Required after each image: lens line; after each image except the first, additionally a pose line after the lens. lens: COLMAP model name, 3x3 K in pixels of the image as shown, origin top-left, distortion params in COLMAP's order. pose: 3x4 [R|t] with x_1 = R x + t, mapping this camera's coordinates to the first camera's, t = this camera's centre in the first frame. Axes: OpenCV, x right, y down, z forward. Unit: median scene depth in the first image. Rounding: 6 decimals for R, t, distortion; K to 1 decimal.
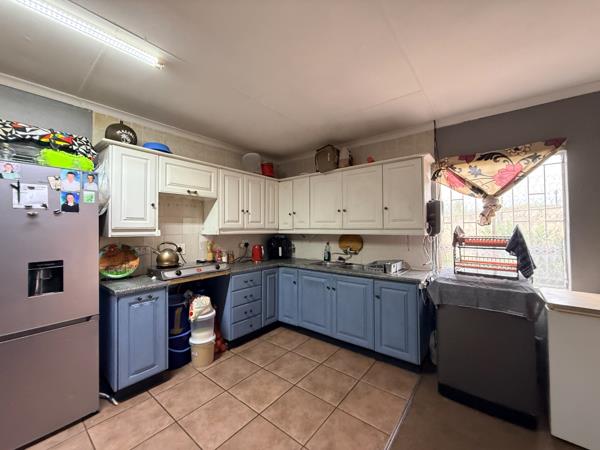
lens RADIAL K [[238.1, 0, 300.0], [0, 238.1, 225.0], [0, 0, 1]] dist [-0.000653, 0.000073]
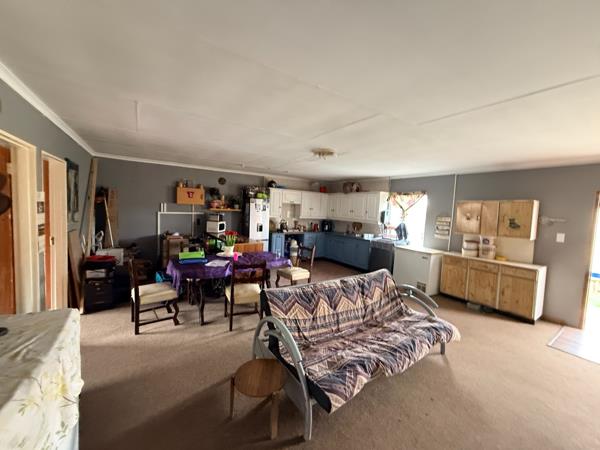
lens RADIAL K [[238.1, 0, 300.0], [0, 238.1, 225.0], [0, 0, 1]] dist [-0.000653, 0.000073]
pose [[0.951906, 0.070280, -0.298222, 0.491983], [-0.047252, 0.995366, 0.083747, -0.121479], [0.302726, -0.065628, 0.950815, -1.684013]]
